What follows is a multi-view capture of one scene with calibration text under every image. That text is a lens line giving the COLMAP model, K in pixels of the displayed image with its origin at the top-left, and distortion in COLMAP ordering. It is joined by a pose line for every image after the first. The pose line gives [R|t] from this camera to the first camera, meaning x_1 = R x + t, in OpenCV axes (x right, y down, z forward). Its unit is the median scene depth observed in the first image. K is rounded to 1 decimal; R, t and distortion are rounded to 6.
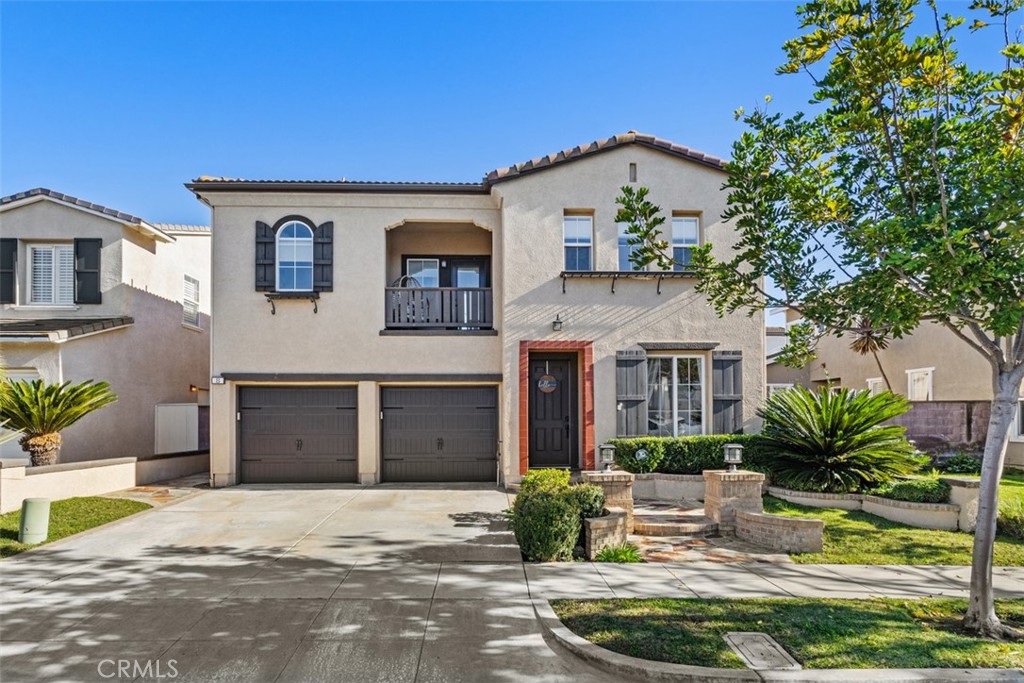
lens RADIAL K [[578.1, 0, 490.0], [0, 578.1, 413.7], [0, 0, 1]] dist [-0.006306, -0.000784]
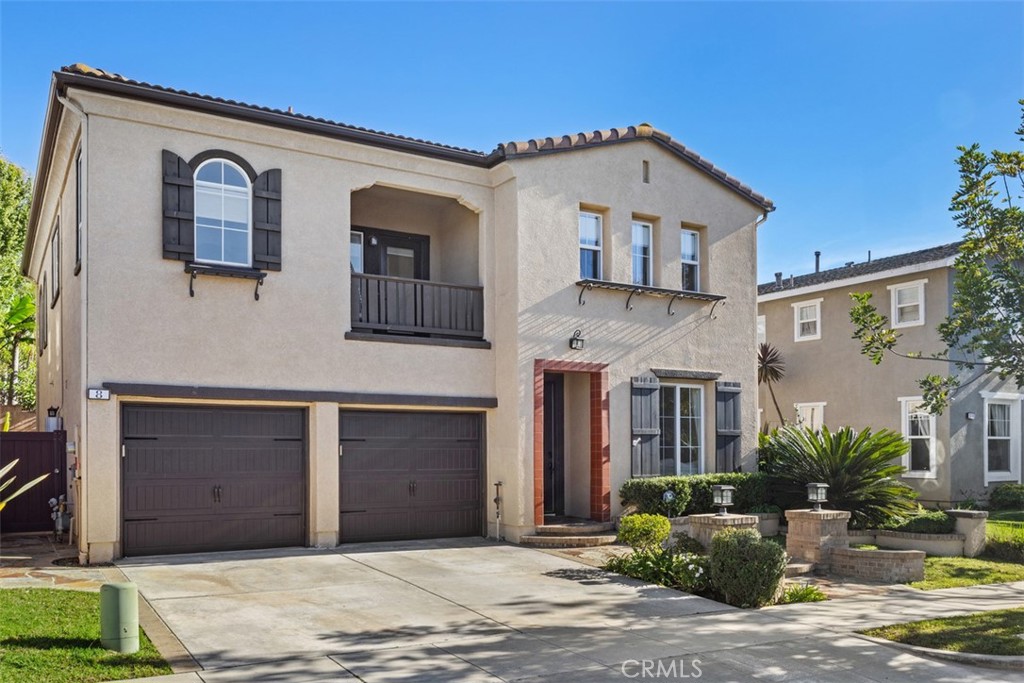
lens RADIAL K [[861.5, 0, 511.5], [0, 861.5, 442.1], [0, 0, 1]] dist [0.000489, -0.002799]
pose [[0.876899, 0.008615, 0.480597, -0.552163], [-0.009104, 0.999958, -0.001314, -0.008243], [-0.480588, -0.003224, 0.876941, -0.039163]]
